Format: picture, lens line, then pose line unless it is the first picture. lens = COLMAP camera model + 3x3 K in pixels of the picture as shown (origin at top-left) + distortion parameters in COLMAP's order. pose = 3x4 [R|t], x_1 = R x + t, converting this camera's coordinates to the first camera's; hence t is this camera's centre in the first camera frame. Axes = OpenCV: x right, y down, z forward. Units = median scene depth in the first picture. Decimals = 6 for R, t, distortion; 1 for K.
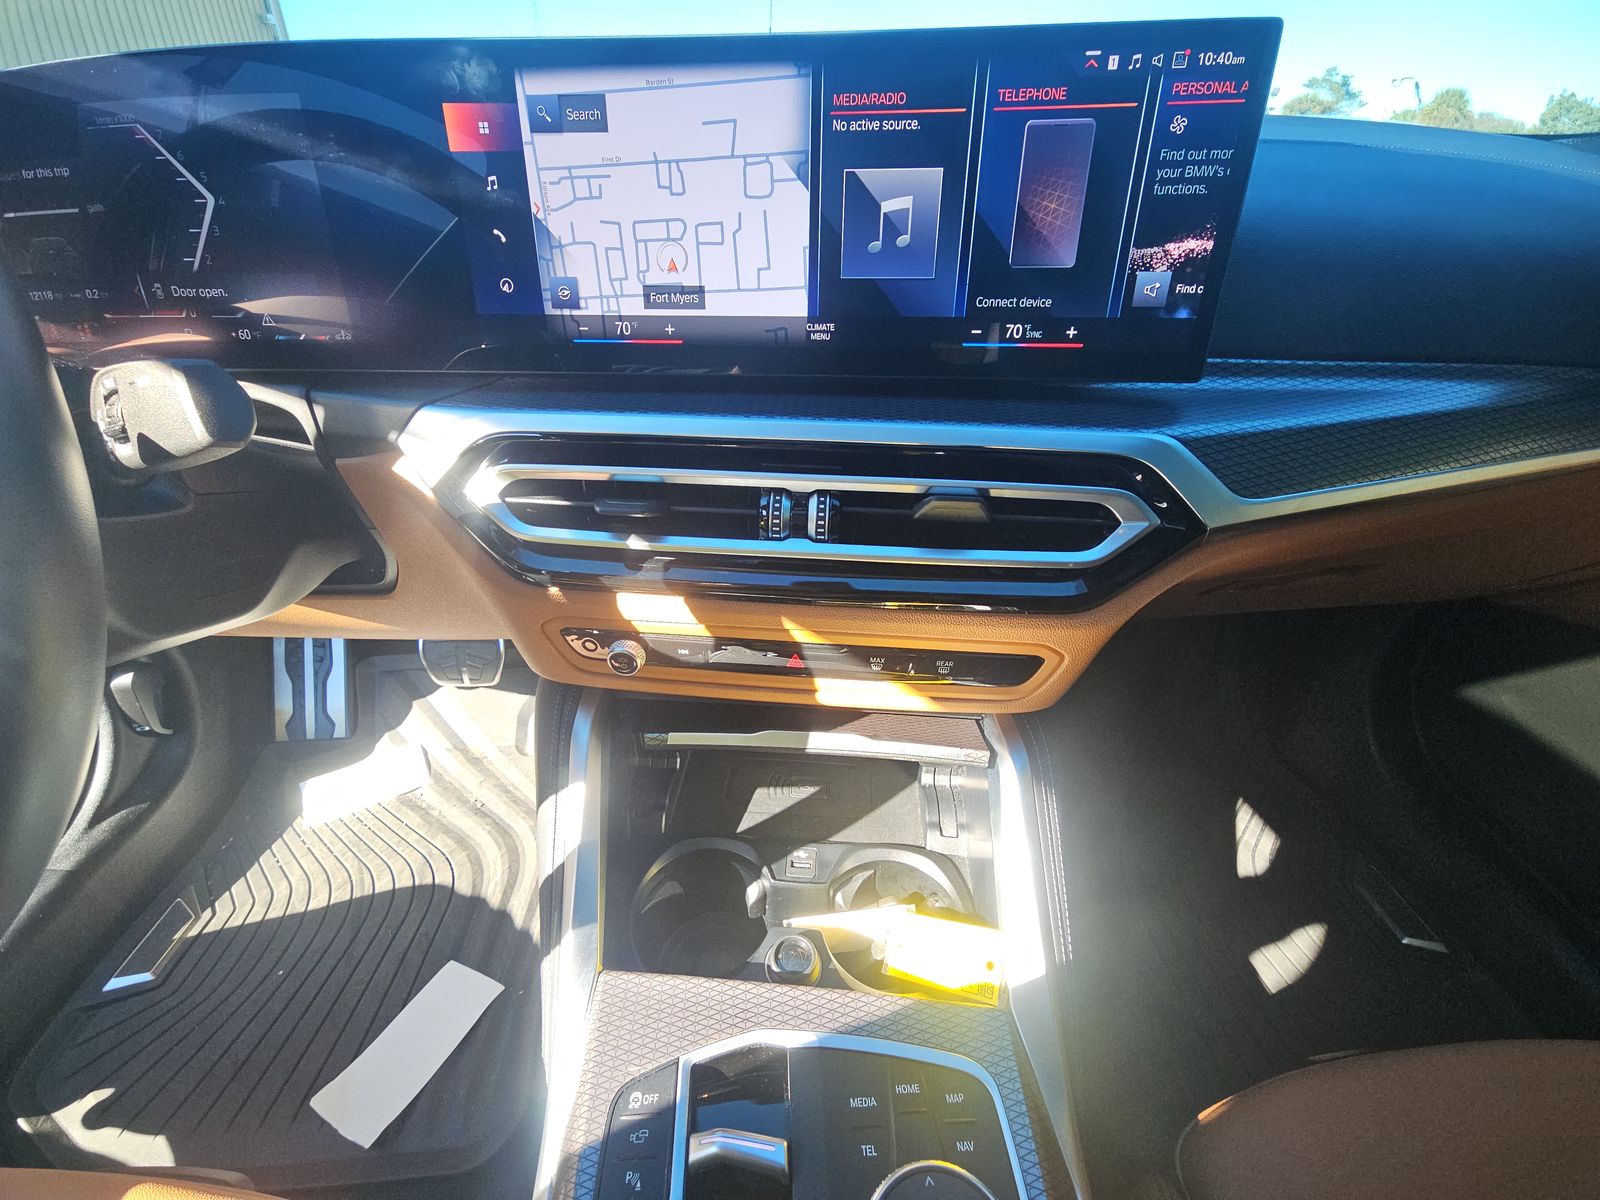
lens RADIAL K [[643.7, 0, 797.9], [0, 643.7, 606.7], [0, 0, 1]] dist [0.015823, -0.014715]
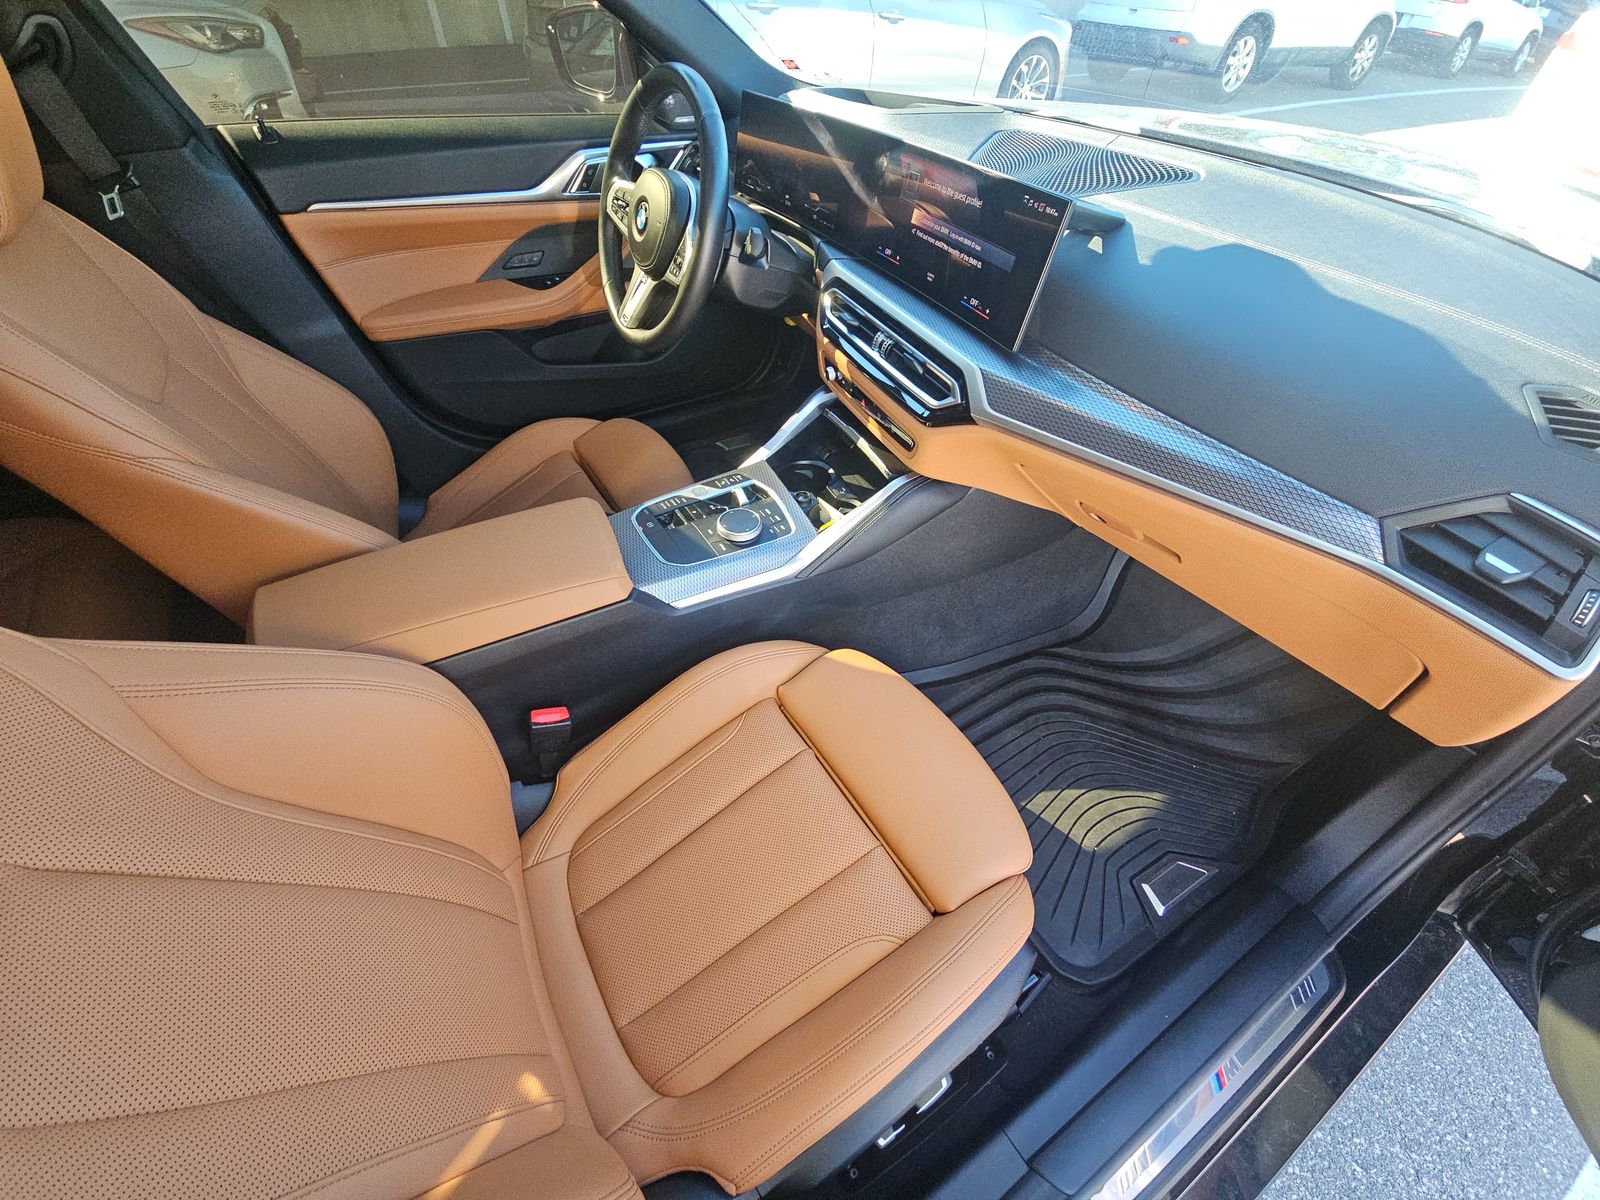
lens RADIAL K [[647.0, 0, 796.5], [0, 647.0, 608.7], [0, 0, 1]] dist [-0.000470, -0.000363]
pose [[0.516202, 0.621856, -0.588923, 1.984464], [-0.501681, 0.776848, 0.380557, -0.143737], [0.694155, 0.099008, 0.712984, -0.926535]]
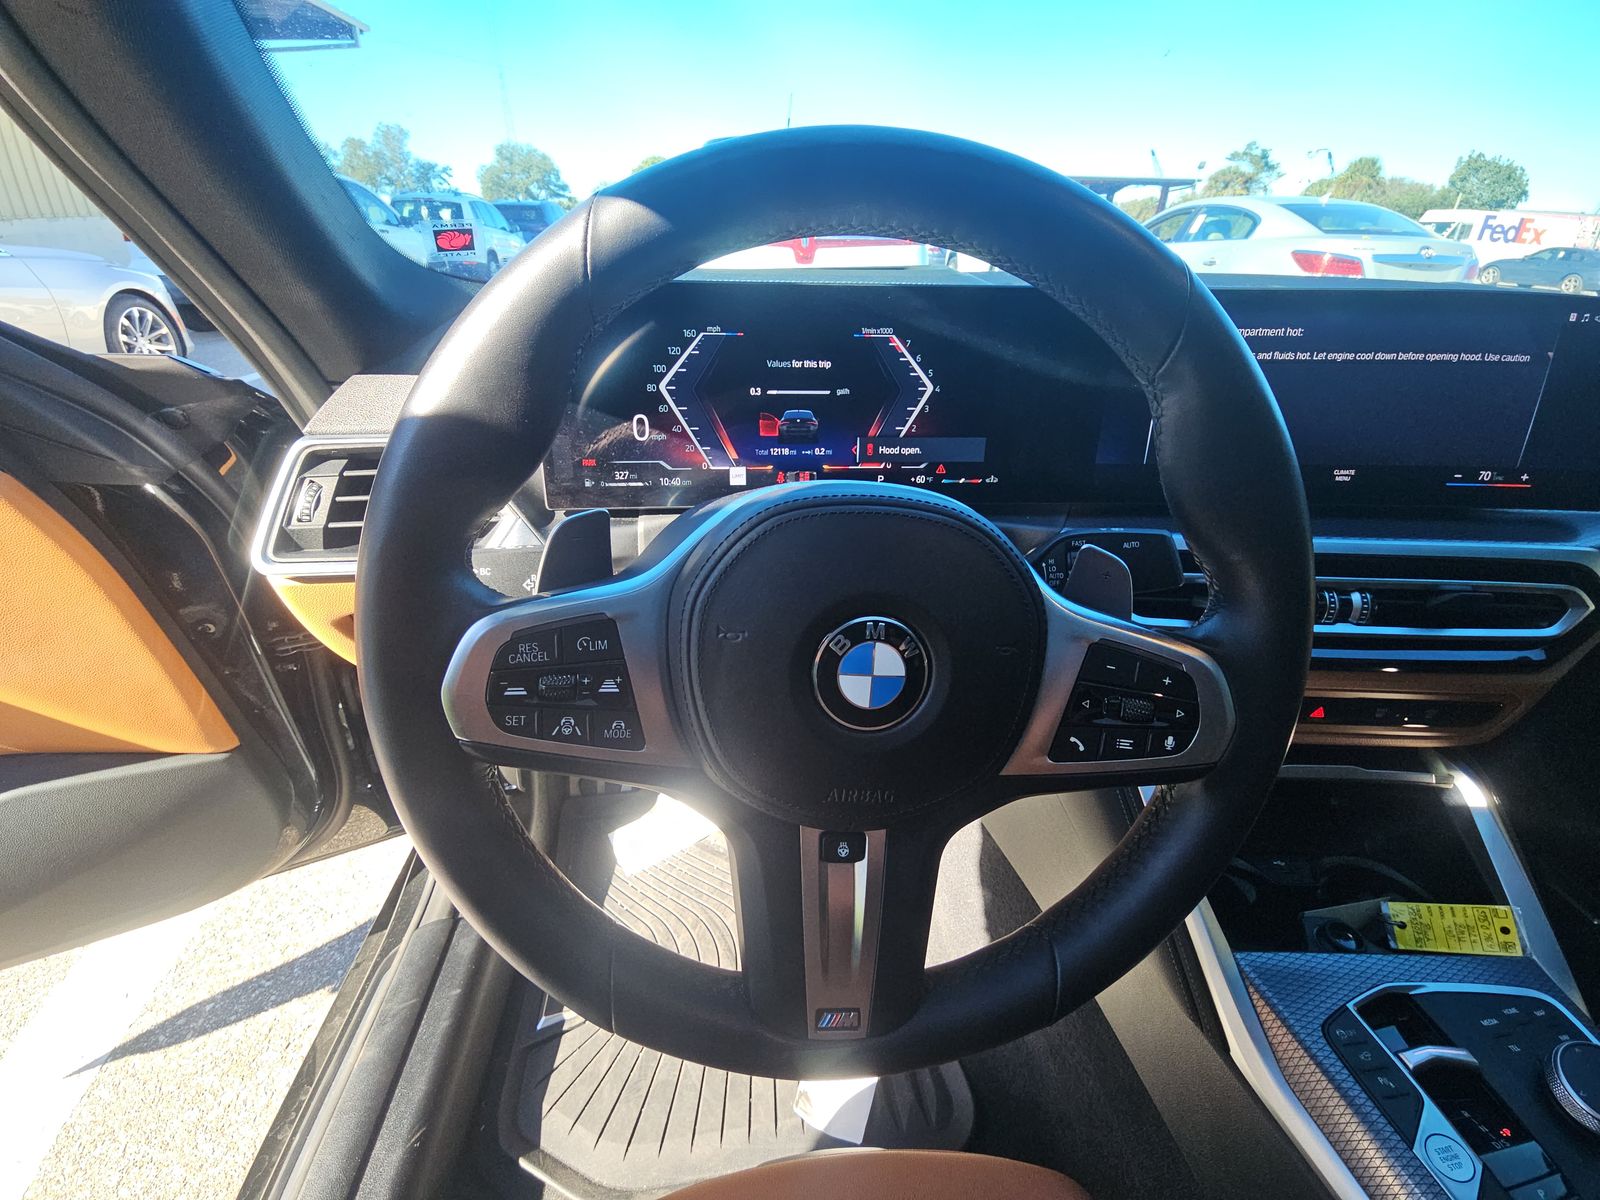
lens RADIAL K [[647.0, 0, 796.5], [0, 647.0, 608.7], [0, 0, 1]] dist [-0.000470, -0.000363]
pose [[0.998407, -0.022326, 0.051817, -1.287982], [0.025703, 0.997525, -0.065453, -0.073440], [-0.050228, 0.066681, 0.996509, -0.349999]]
